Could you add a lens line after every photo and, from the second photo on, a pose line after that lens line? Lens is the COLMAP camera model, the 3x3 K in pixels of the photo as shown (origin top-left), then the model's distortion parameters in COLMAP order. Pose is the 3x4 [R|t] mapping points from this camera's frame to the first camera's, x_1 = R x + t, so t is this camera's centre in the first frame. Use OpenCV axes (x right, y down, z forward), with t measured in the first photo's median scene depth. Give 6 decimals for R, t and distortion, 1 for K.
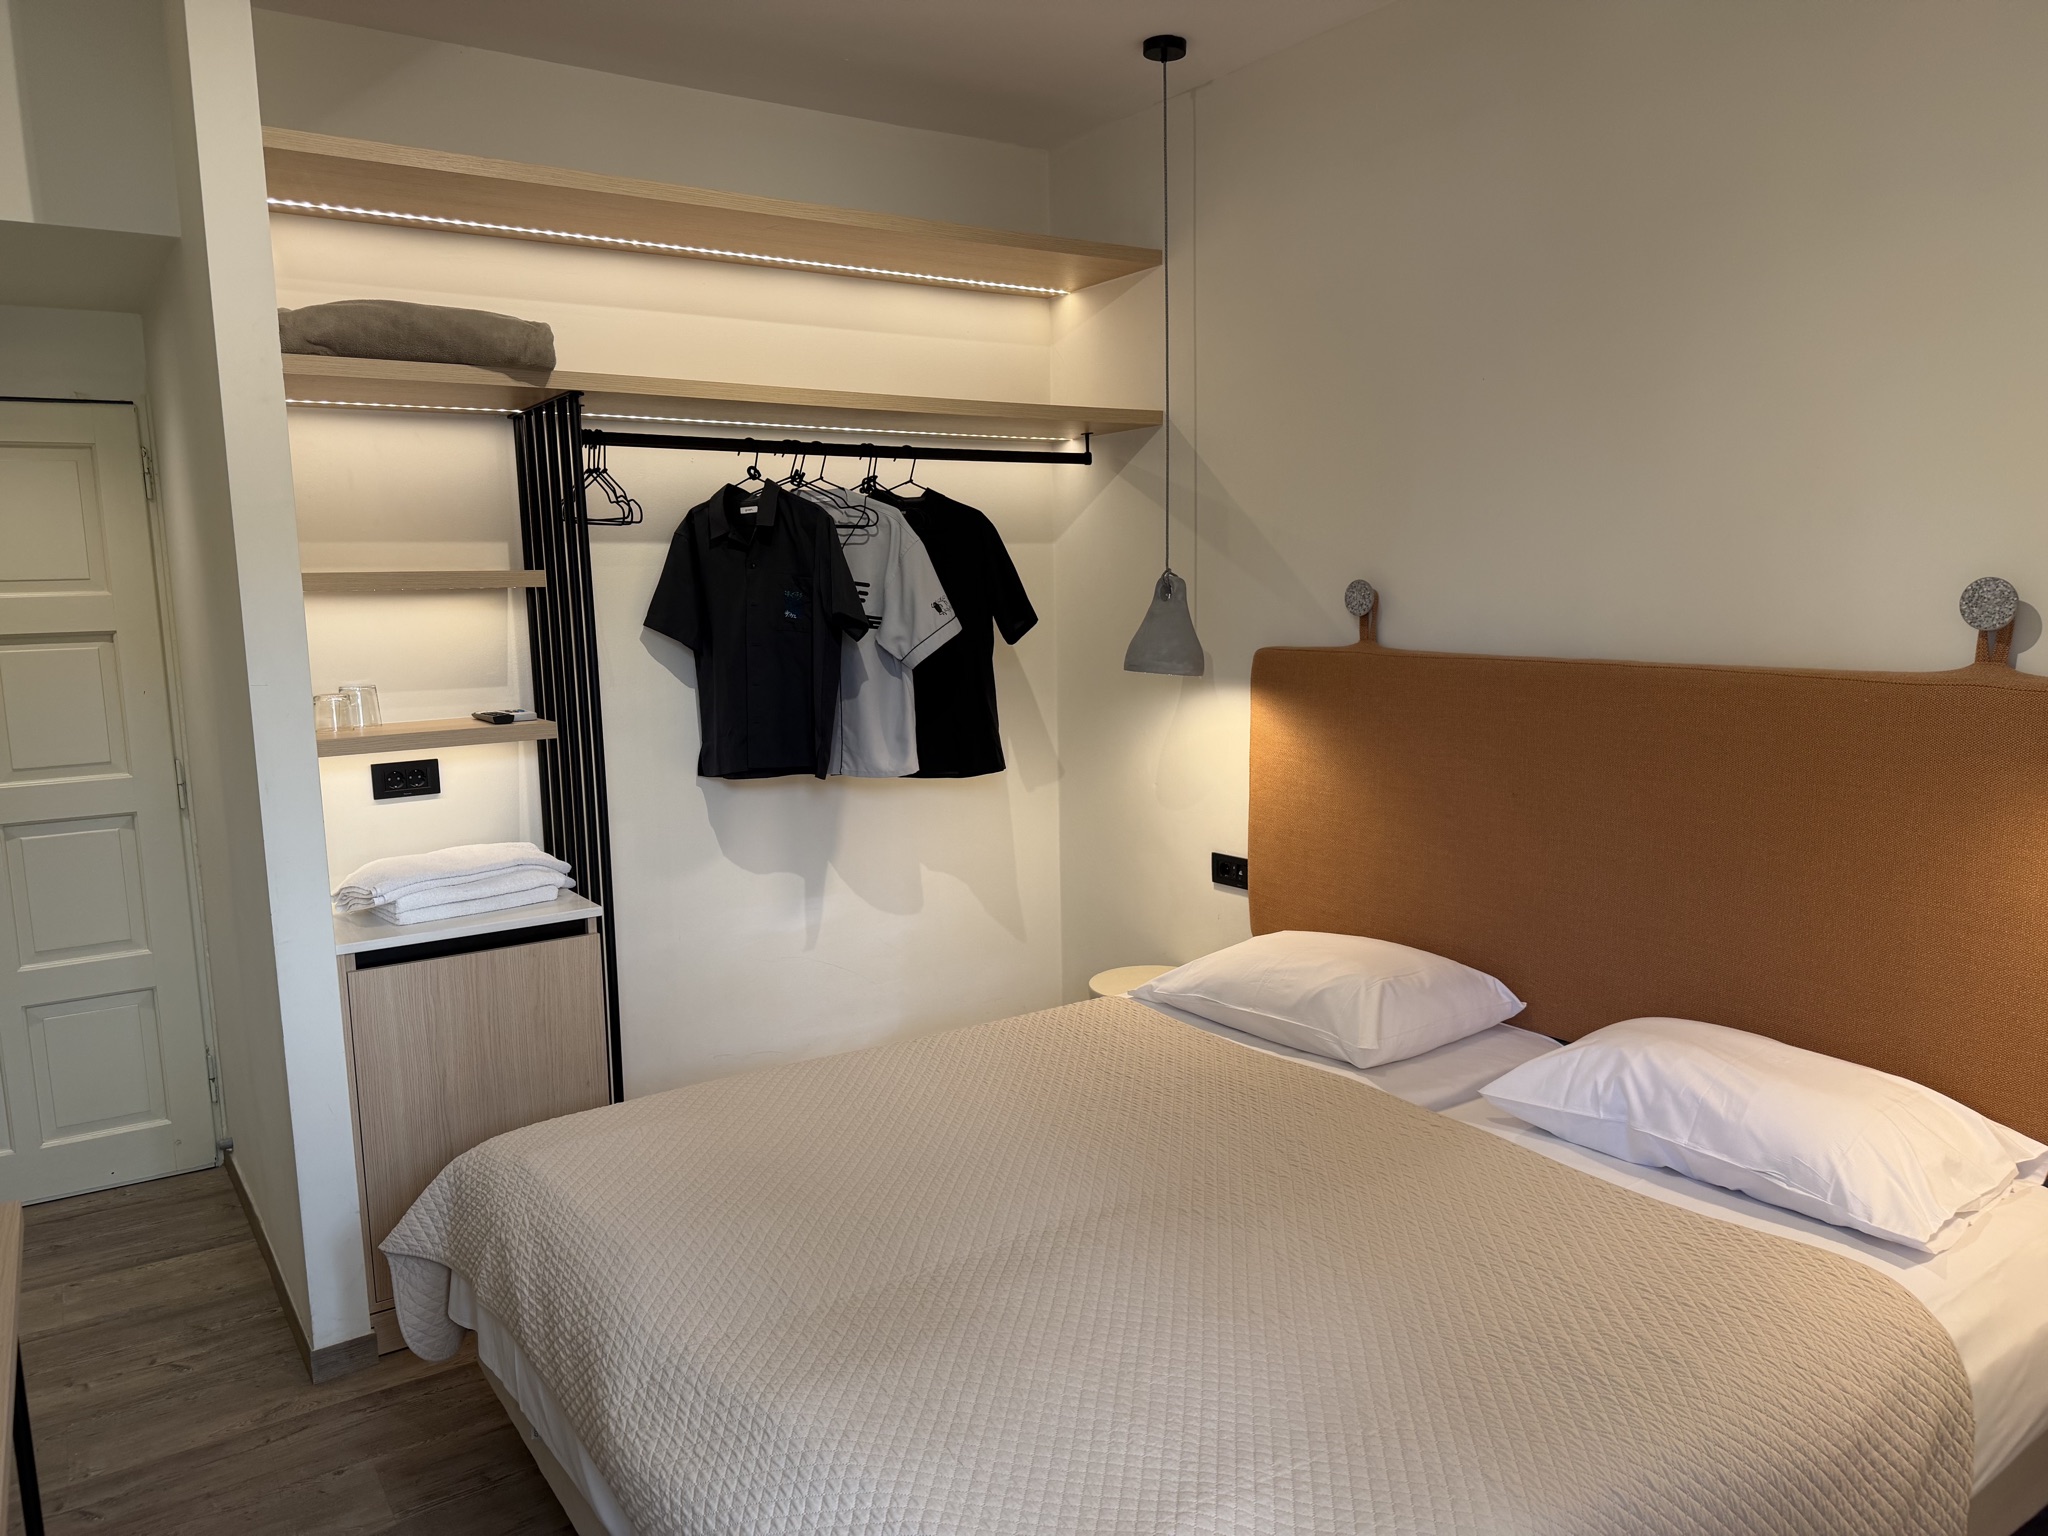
lens RADIAL K [[1456.2, 0, 1036.6], [0, 1456.2, 773.8], [0, 0, 1]] dist [0.046651, -0.051783]
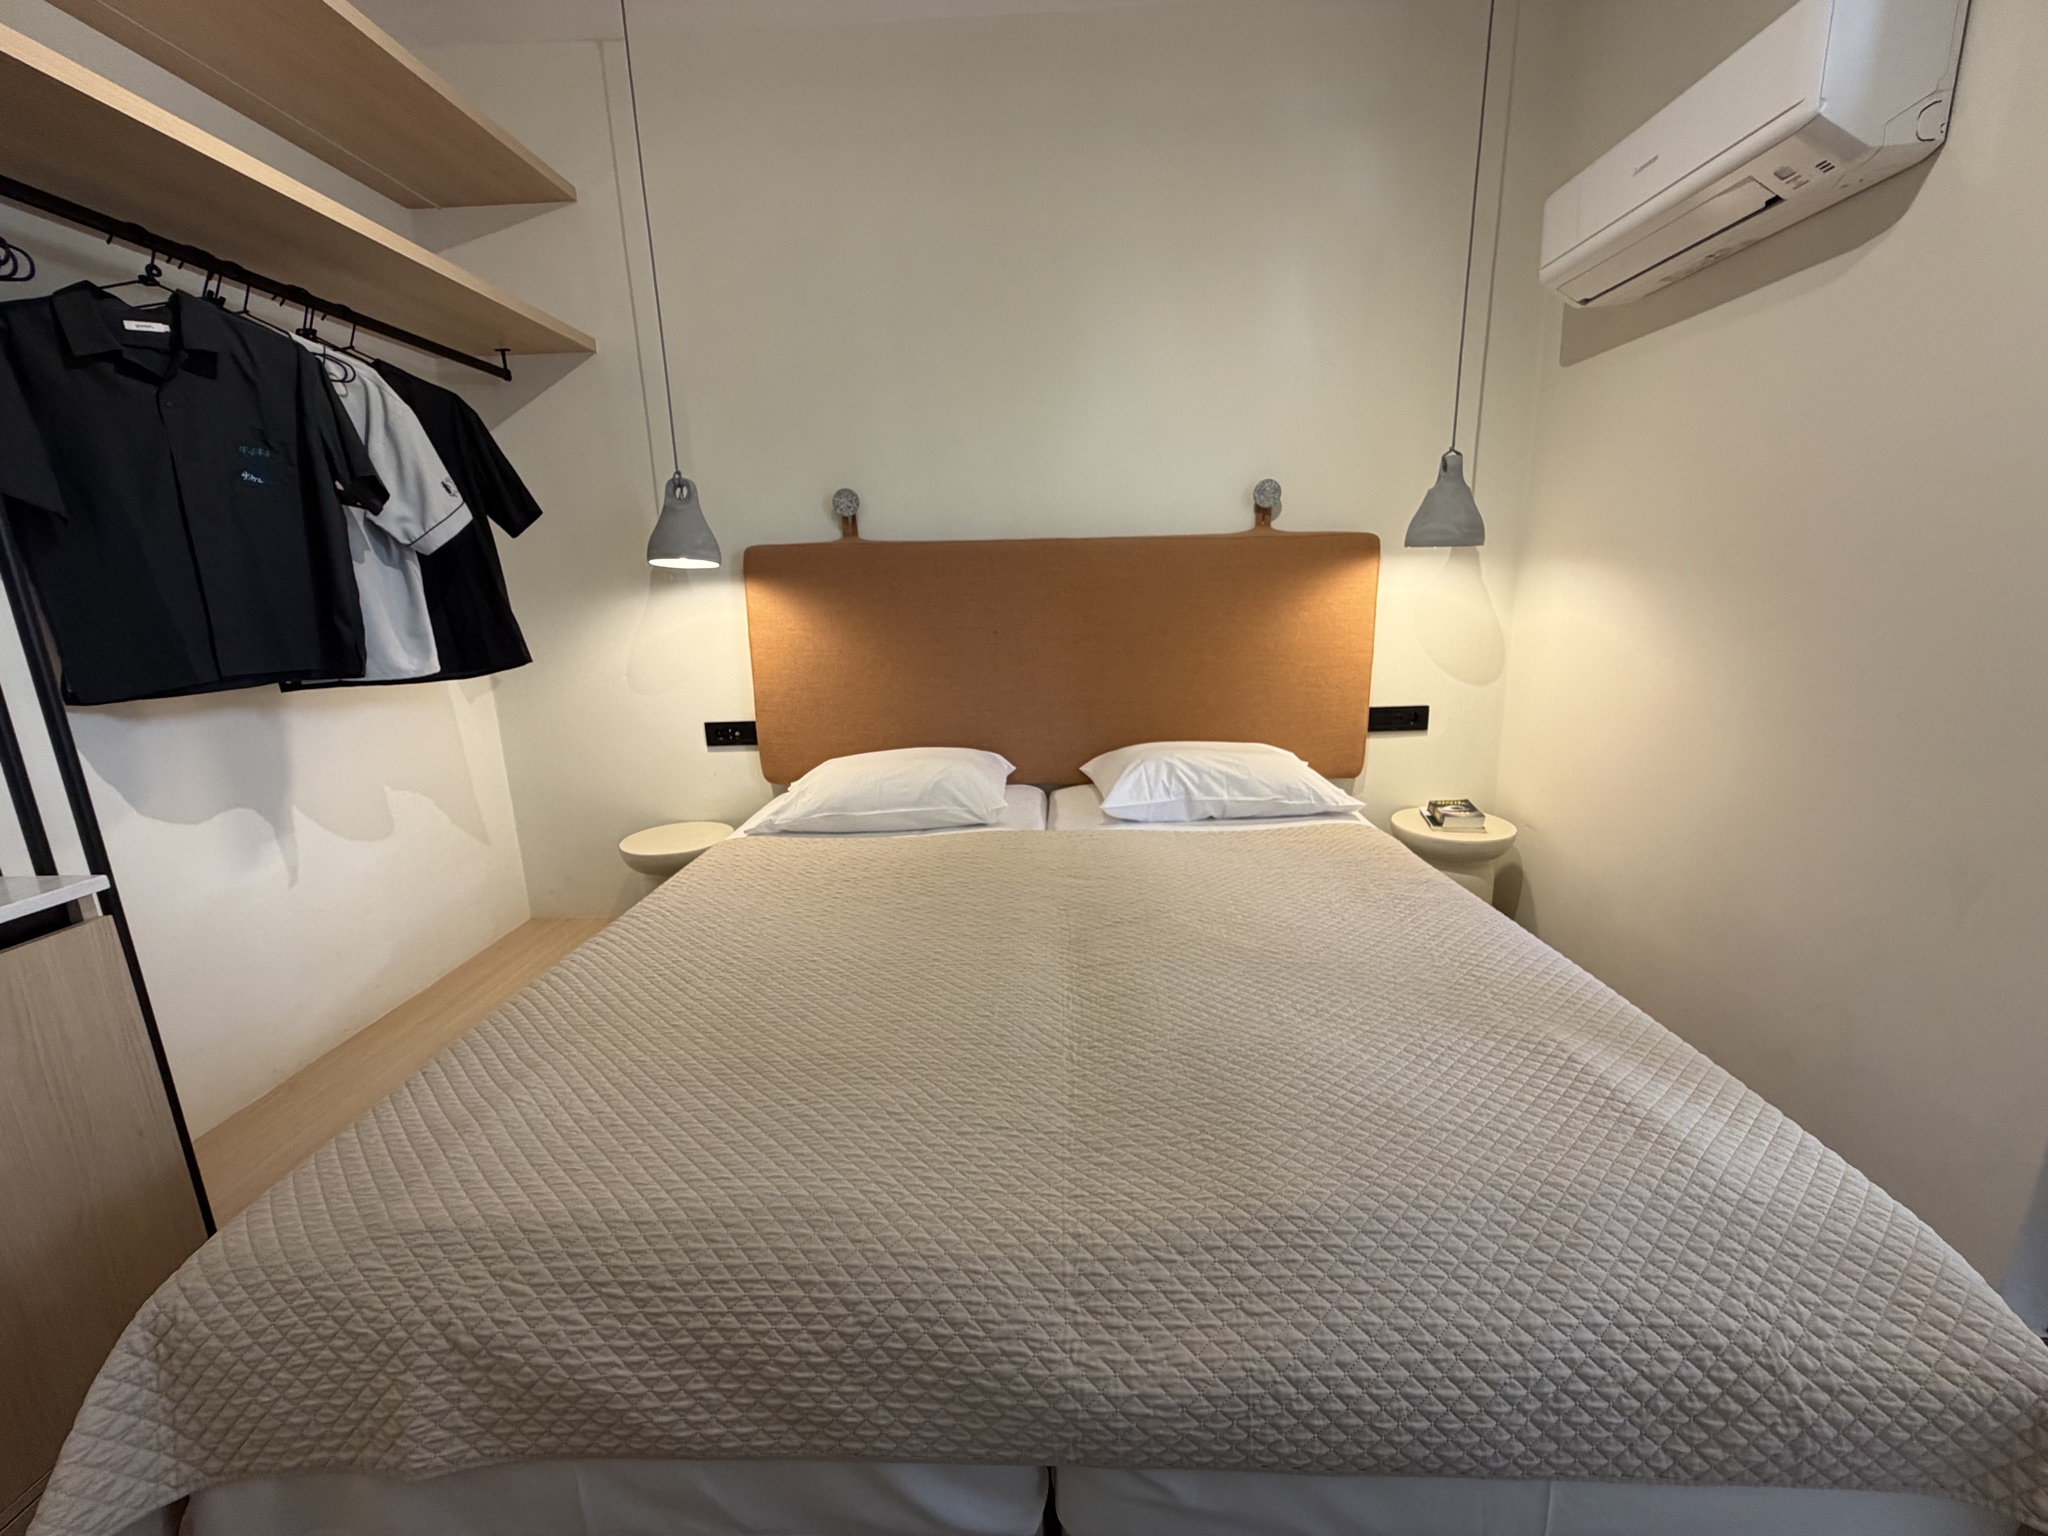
lens RADIAL K [[819.5, 0, 1032.5], [0, 819.5, 766.7], [0, 0, 1]] dist [-0.000184, -0.000167]
pose [[0.594196, -0.174038, 0.785265, -0.343265], [0.127771, 0.984336, 0.121476, 0.053403], [-0.794107, 0.028153, 0.607126, 0.460122]]
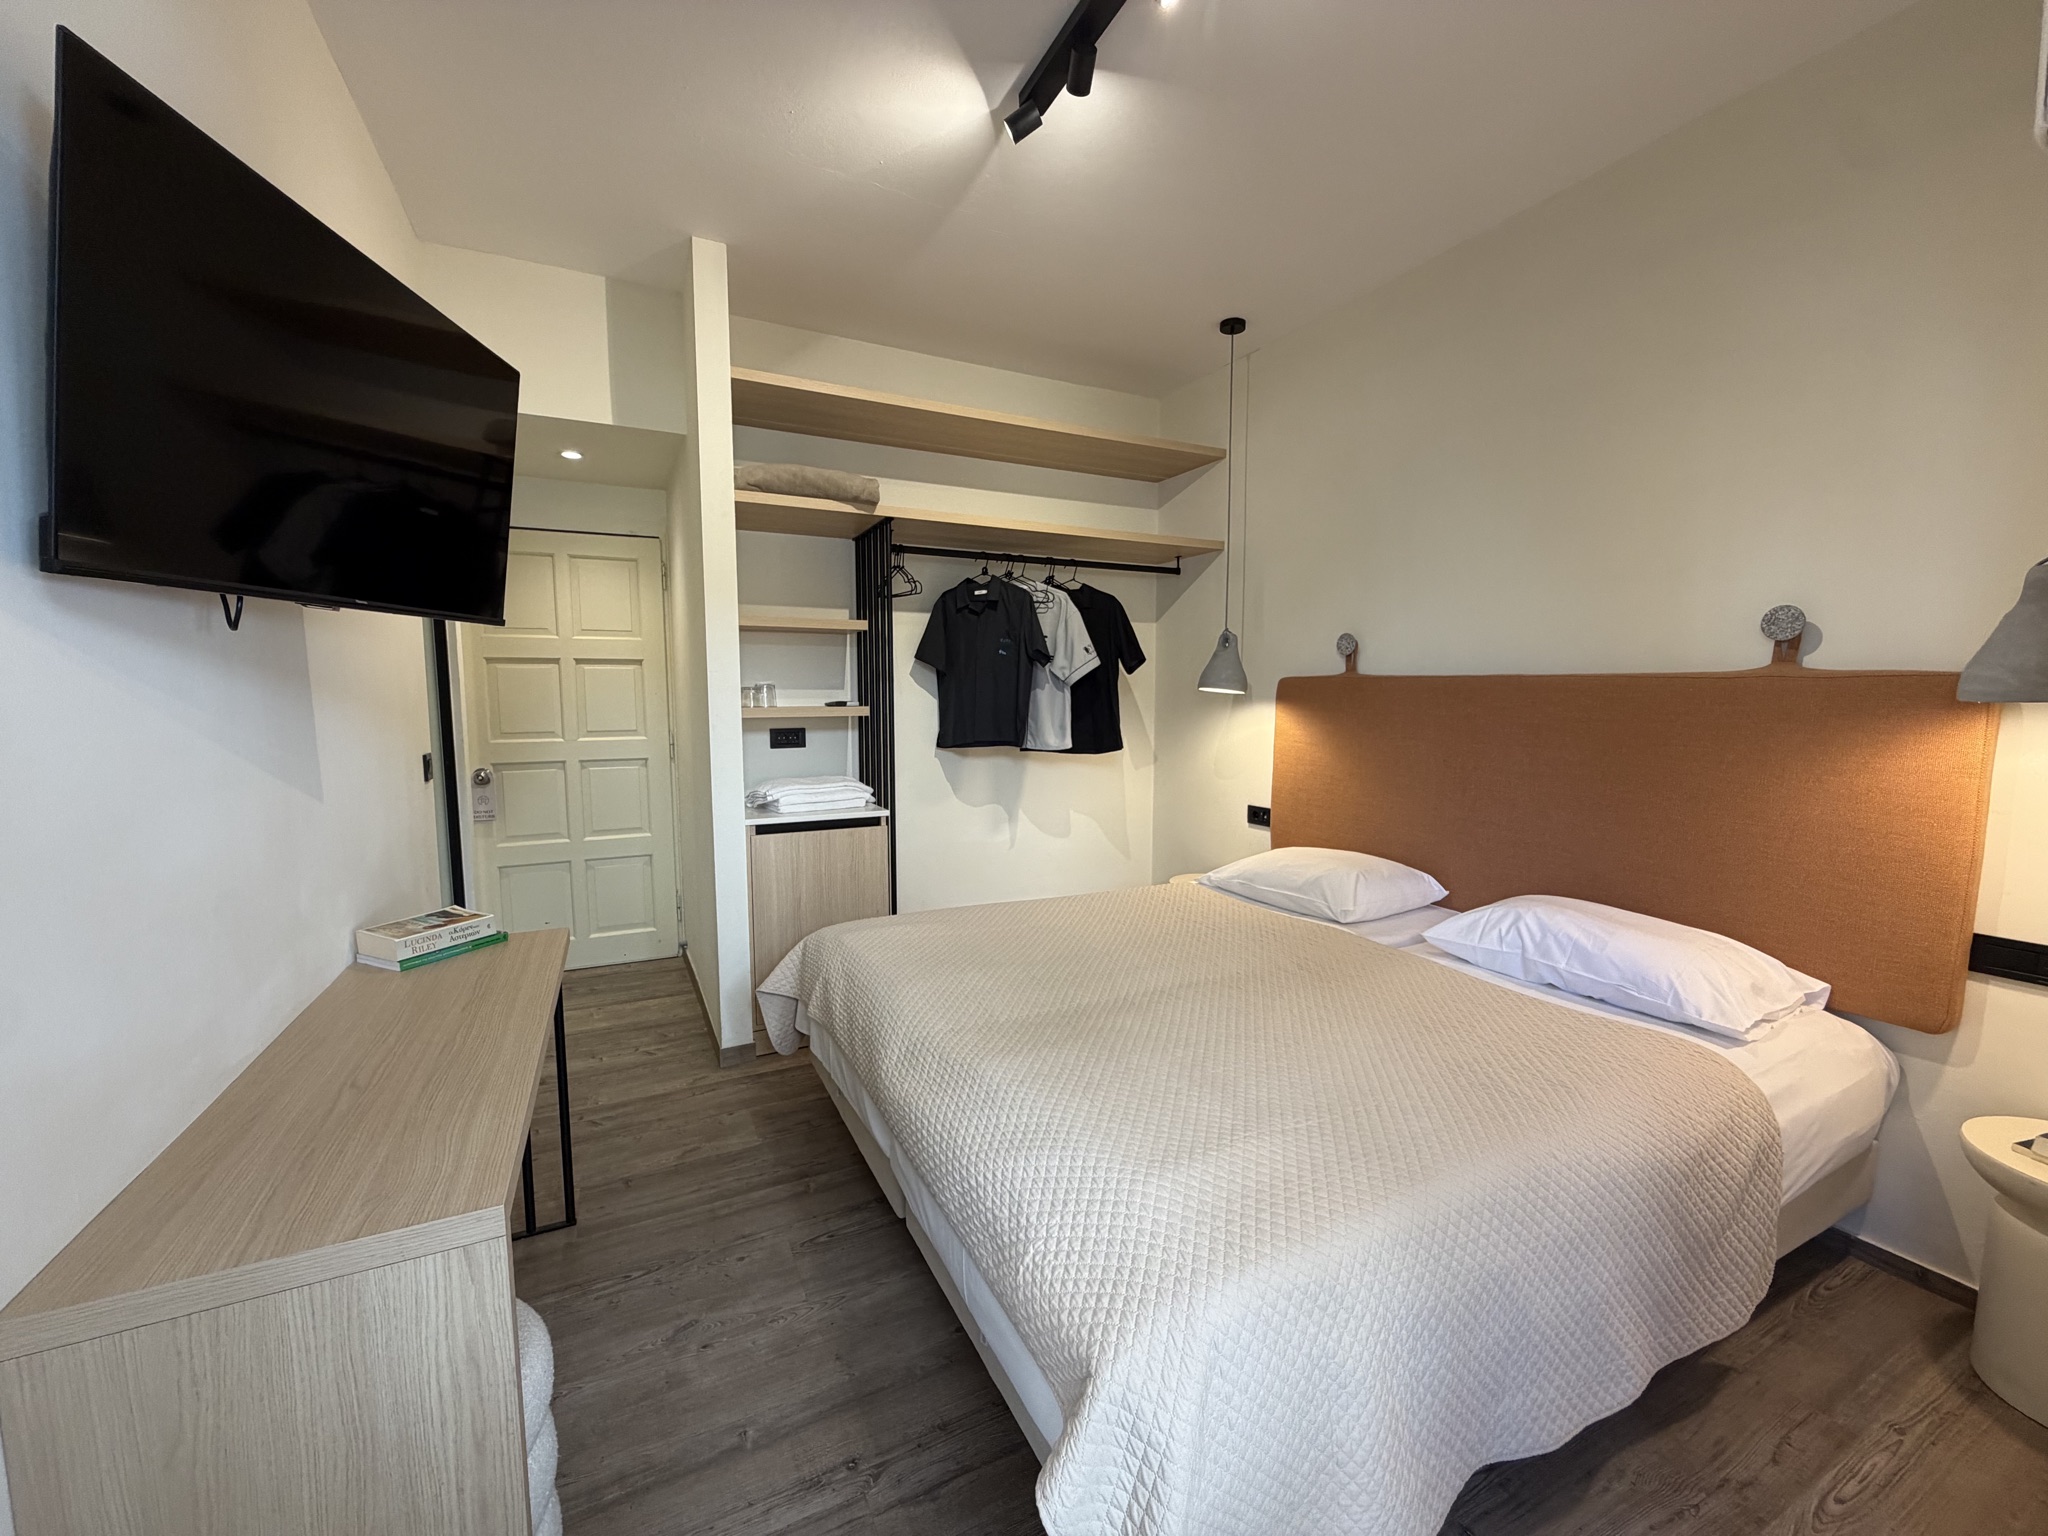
lens RADIAL K [[828.6, 0, 1024.0], [0, 828.6, 768.0], [0, 0, 1]] dist [0.001764, 0.000026]
pose [[0.990698, 0.033884, -0.131791, -0.010098], [-0.039594, 0.998376, -0.040950, 0.077894], [0.130189, 0.045787, 0.990431, 0.041140]]
